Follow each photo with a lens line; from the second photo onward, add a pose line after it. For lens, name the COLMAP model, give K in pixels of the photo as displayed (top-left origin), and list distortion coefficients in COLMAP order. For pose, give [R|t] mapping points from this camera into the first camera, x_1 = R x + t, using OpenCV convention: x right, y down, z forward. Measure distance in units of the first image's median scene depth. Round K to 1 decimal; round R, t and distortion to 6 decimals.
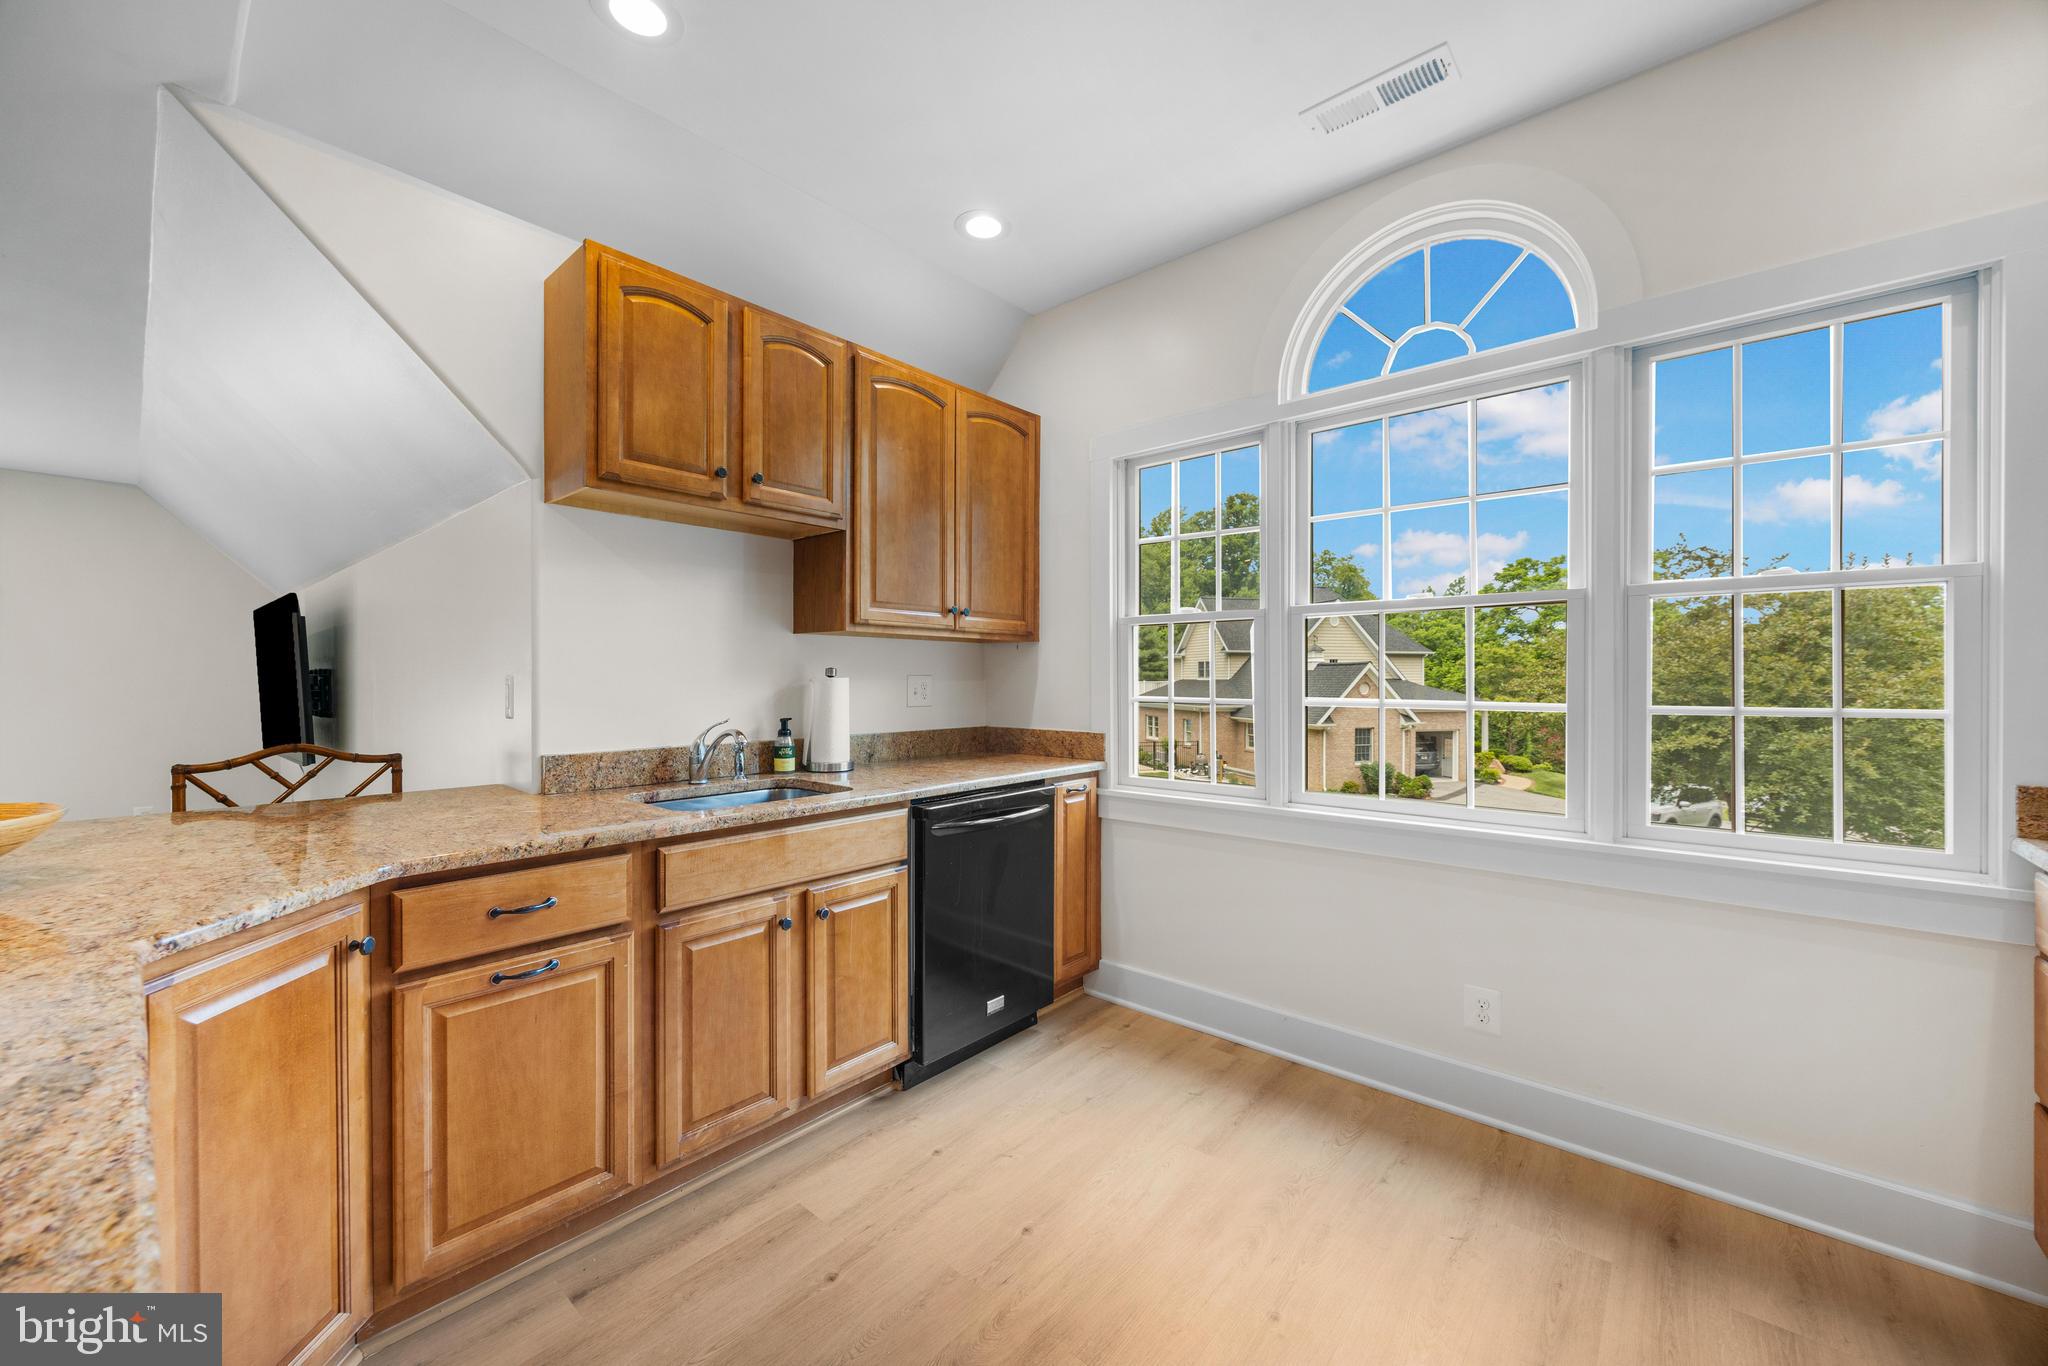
lens RADIAL K [[796.7, 0, 1035.7], [0, 796.7, 679.0], [0, 0, 1]] dist [0.005472, -0.000649]
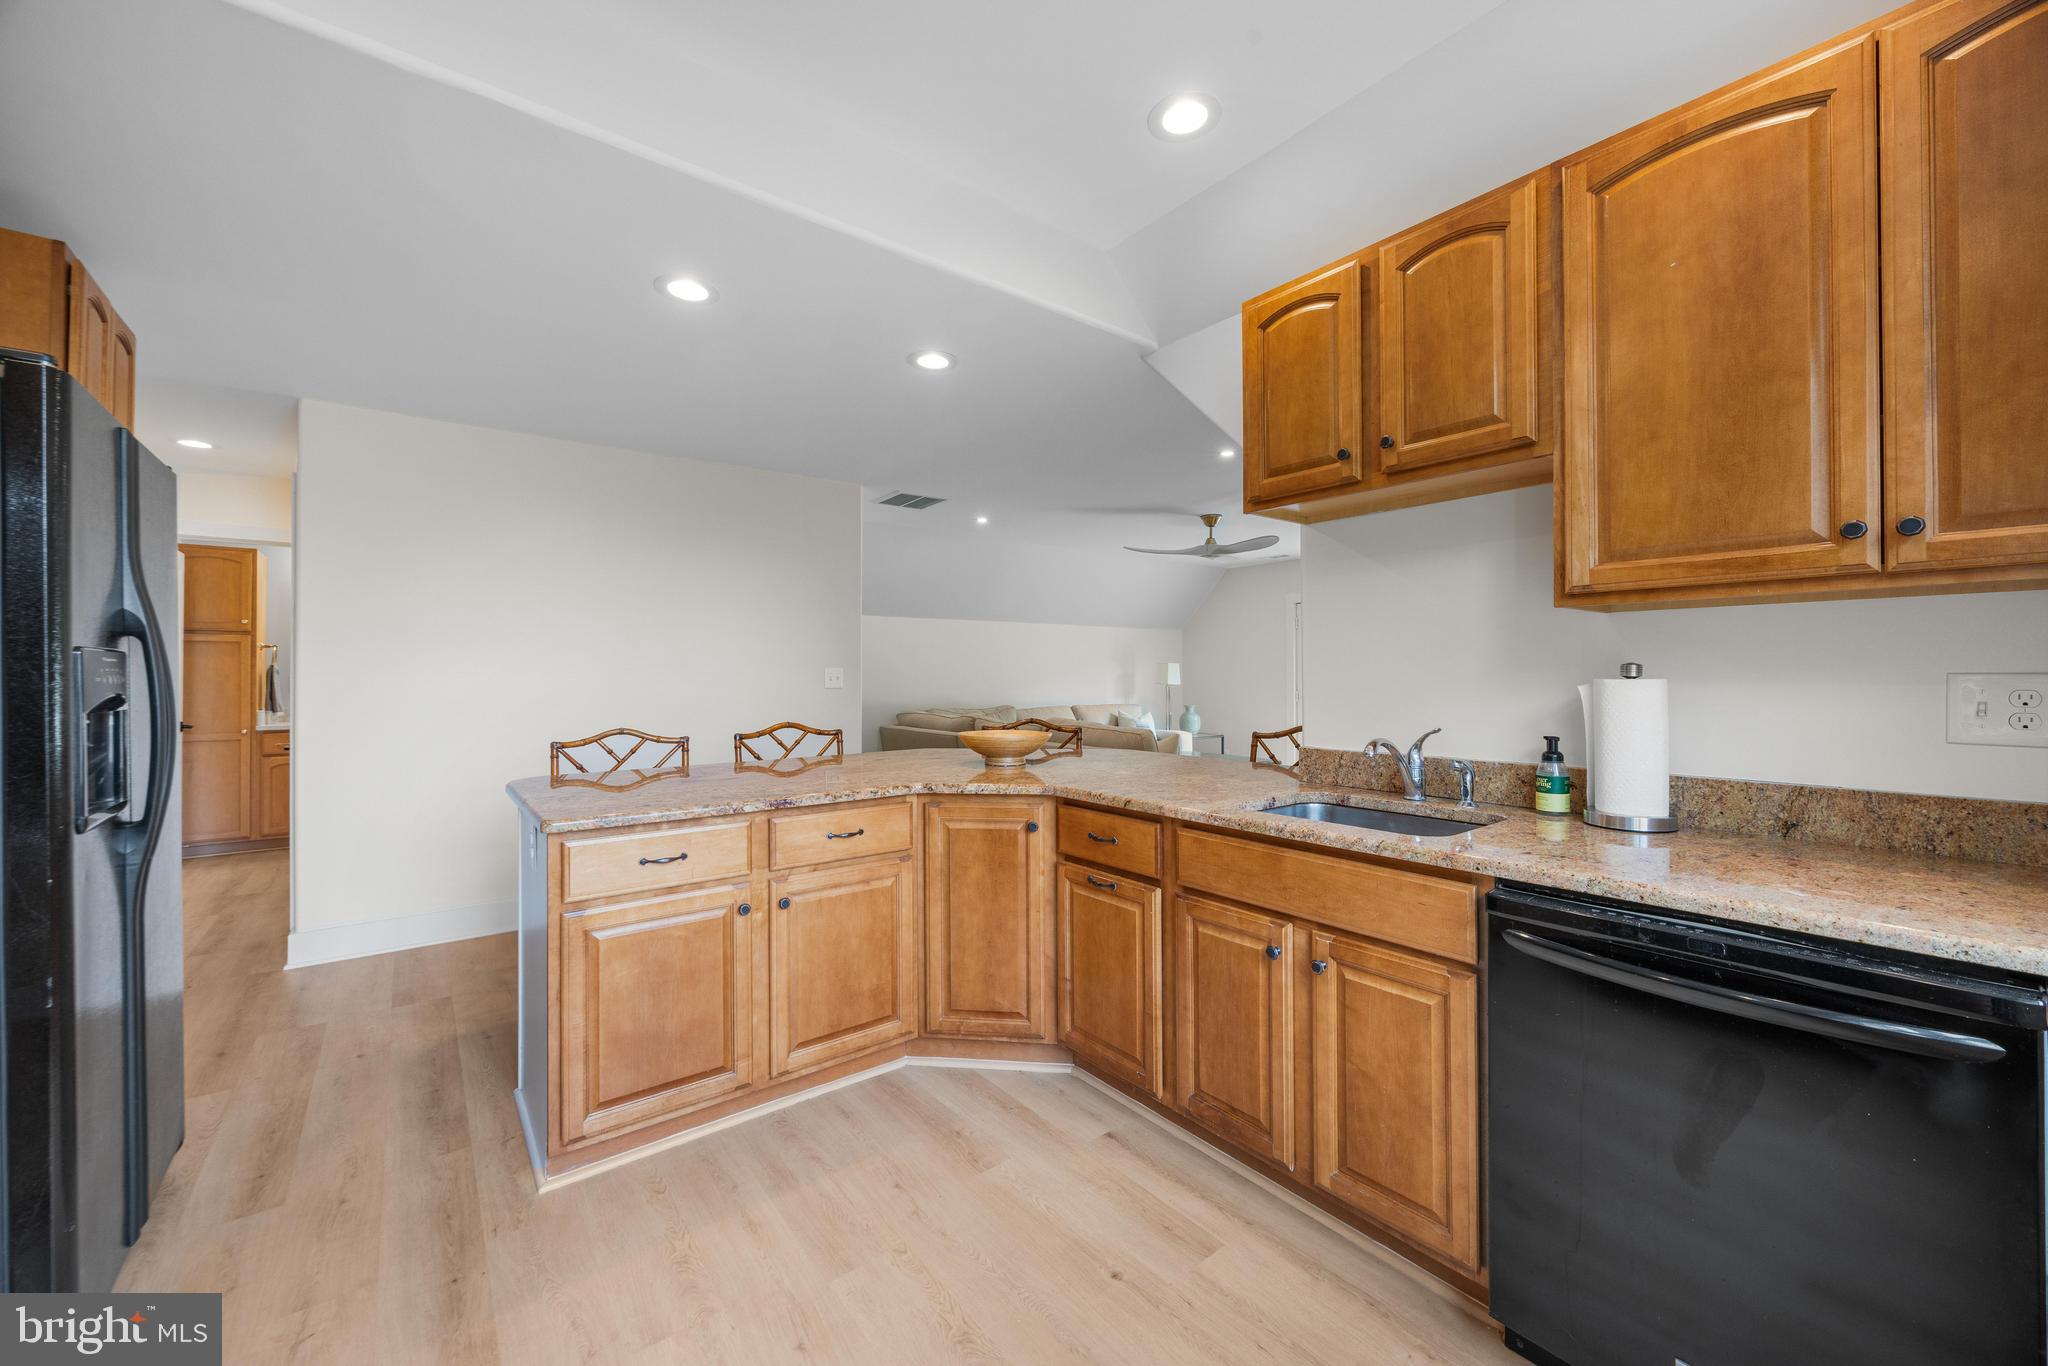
lens RADIAL K [[796.7, 0, 1017.7], [0, 796.7, 671.0], [0, 0, 1]] dist [0.005472, -0.000649]
pose [[-0.214197, -0.005219, -0.976777, 0.486391], [0.001255, 0.999983, -0.005619, -0.005633], [0.976790, -0.002429, -0.214187, 0.701789]]
